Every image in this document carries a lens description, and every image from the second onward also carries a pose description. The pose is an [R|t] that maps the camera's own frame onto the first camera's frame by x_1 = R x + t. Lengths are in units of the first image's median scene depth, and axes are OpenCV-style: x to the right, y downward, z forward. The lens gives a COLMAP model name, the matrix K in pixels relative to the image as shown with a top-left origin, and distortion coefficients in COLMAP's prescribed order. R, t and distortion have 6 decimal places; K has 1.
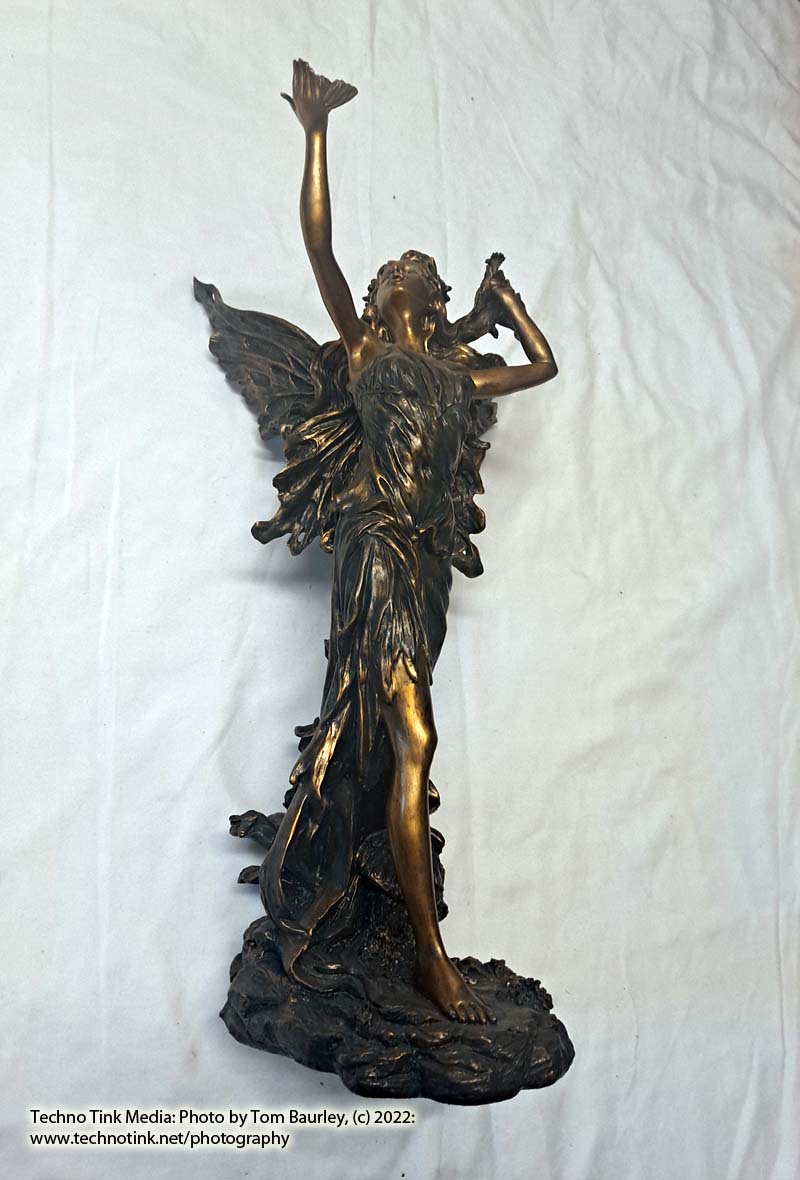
lens RADIAL K [[908.8, 0, 351.6], [0, 908.8, 569.5], [0, 0, 1]] dist [0.021541, -0.027612]
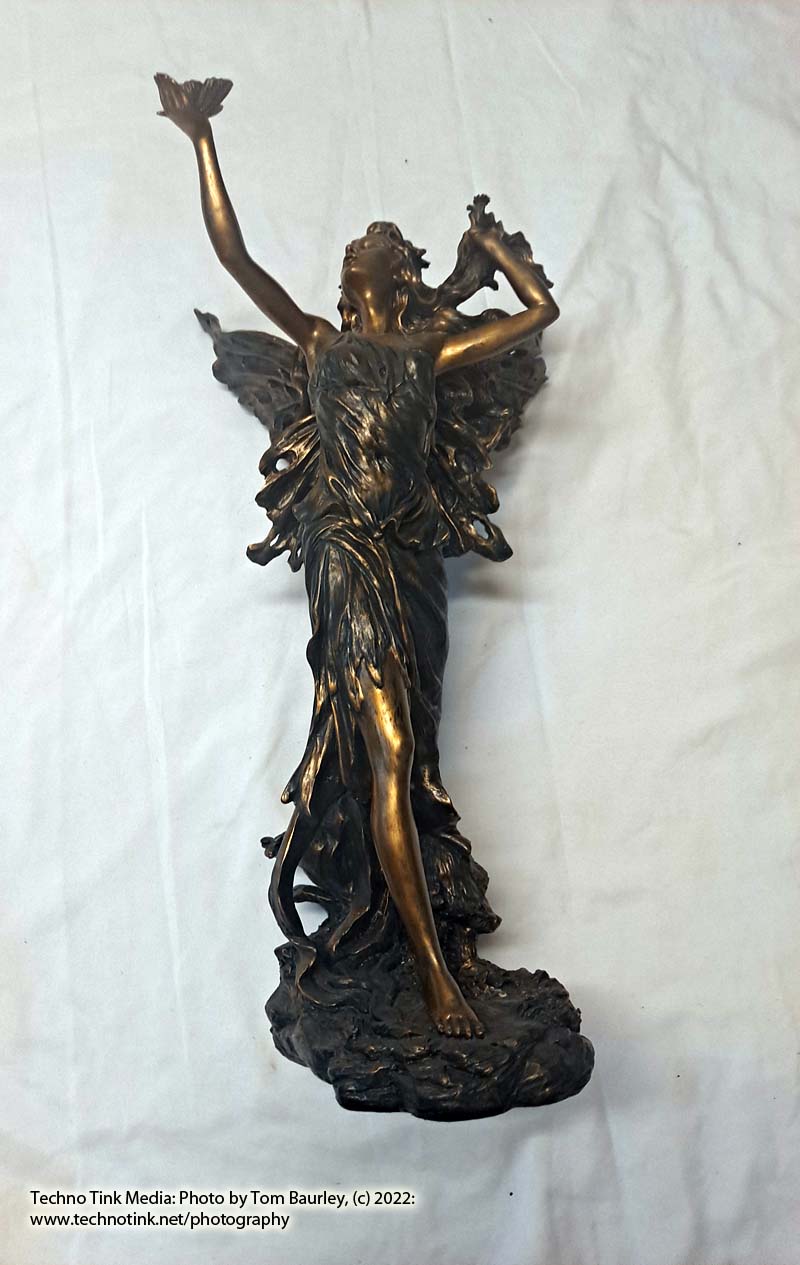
lens RADIAL K [[953.2, 0, 352.9], [0, 953.2, 627.5], [0, 0, 1]] dist [0.013219, -0.013433]
pose [[0.929742, -0.145916, -0.338065, 0.318649], [0.163974, 0.986140, 0.025320, 0.026781], [0.329684, -0.078975, 0.940782, 0.049720]]
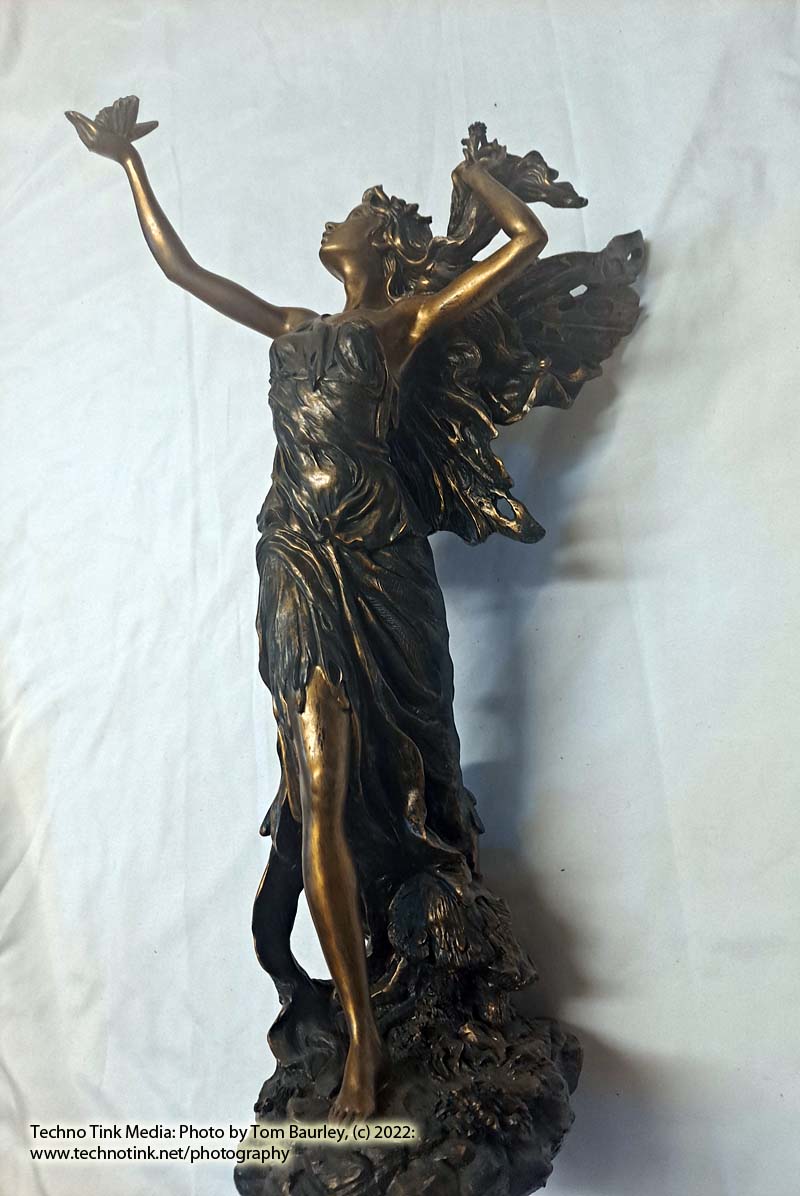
lens RADIAL K [[915.8, 0, 442.9], [0, 915.8, 589.9], [0, 0, 1]] dist [0.001792, -0.005064]
pose [[0.678222, -0.227906, -0.698623, 0.627634], [0.246559, 0.966157, -0.075822, 0.089792], [0.692260, -0.120828, 0.711461, 0.399585]]
